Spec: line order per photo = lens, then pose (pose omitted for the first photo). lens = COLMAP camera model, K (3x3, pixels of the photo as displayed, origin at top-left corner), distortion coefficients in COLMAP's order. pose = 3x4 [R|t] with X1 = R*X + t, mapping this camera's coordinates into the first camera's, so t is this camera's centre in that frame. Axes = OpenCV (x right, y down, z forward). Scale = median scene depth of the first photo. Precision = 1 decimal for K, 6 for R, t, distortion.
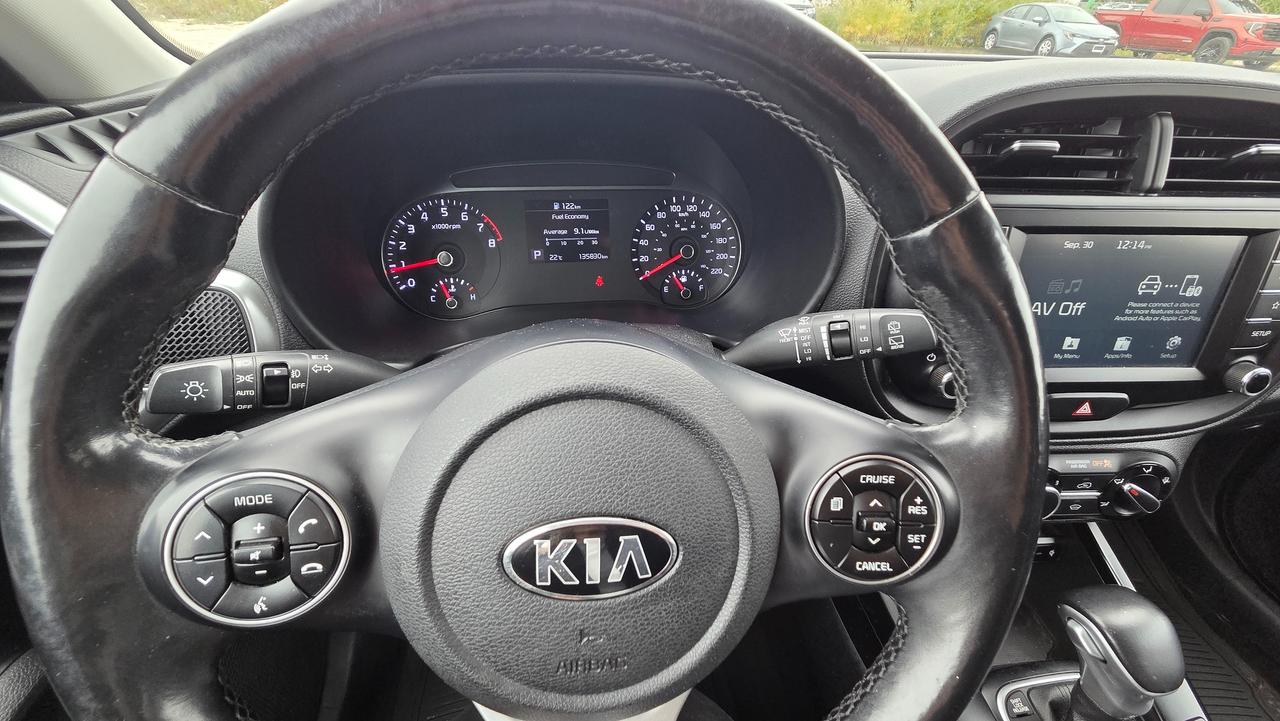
lens RADIAL K [[525.6, 0, 636.9], [0, 525.6, 355.2], [0, 0, 1]] dist [0.007219, -0.000476]
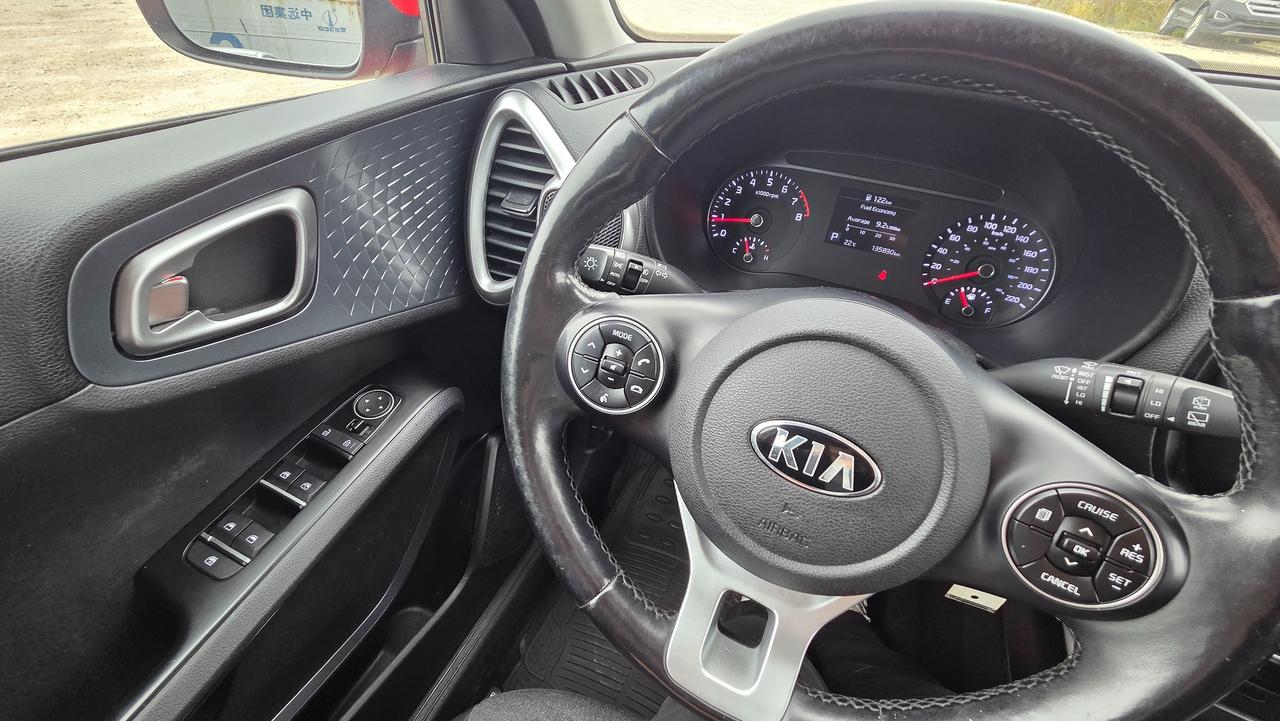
lens RADIAL K [[525.6, 0, 640.7], [0, 525.6, 359.0], [0, 0, 1]] dist [0.007219, -0.000476]
pose [[0.850275, 0.339843, -0.401919, -0.003280], [-0.321433, 0.939951, 0.114773, 0.077228], [0.416789, 0.031601, 0.908454, -0.237612]]
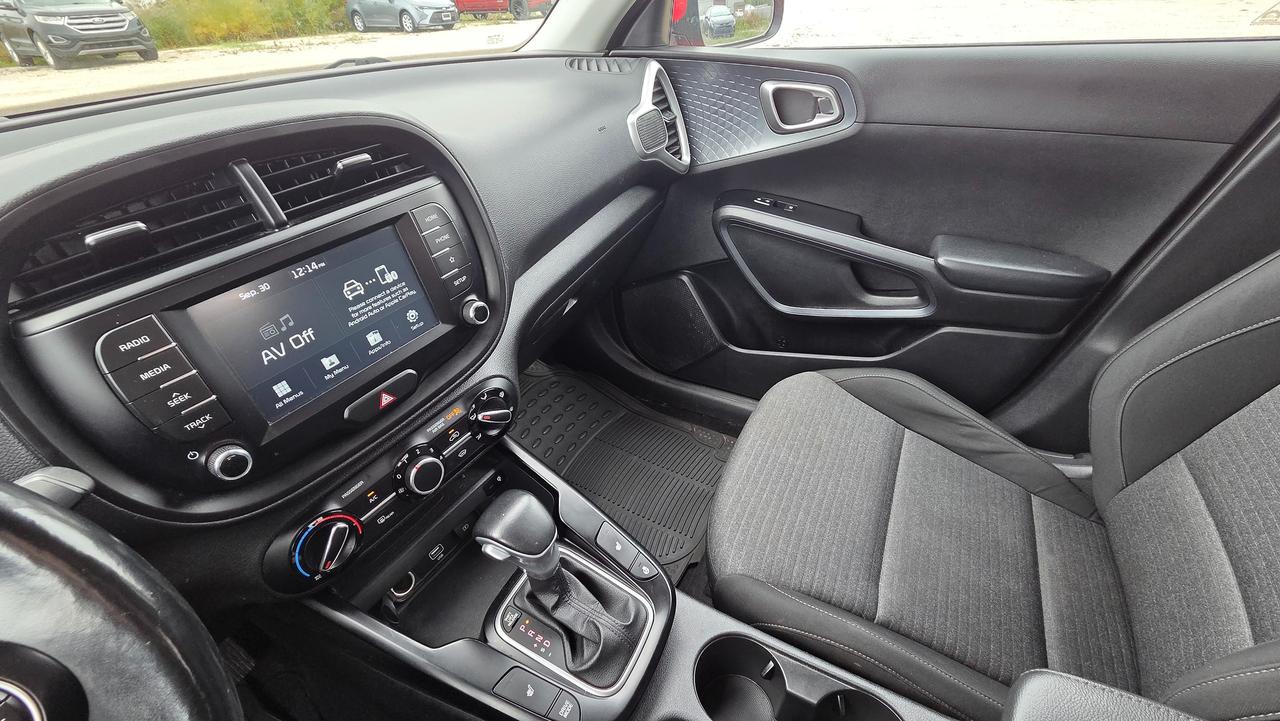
lens RADIAL K [[525.6, 0, 639.4], [0, 525.6, 358.8], [0, 0, 1]] dist [0.007219, -0.000476]
pose [[0.588864, -0.527123, 0.612683, 0.601394], [0.510691, 0.830221, 0.223445, 0.063354], [-0.626445, 0.181313, 0.758084, -0.269099]]
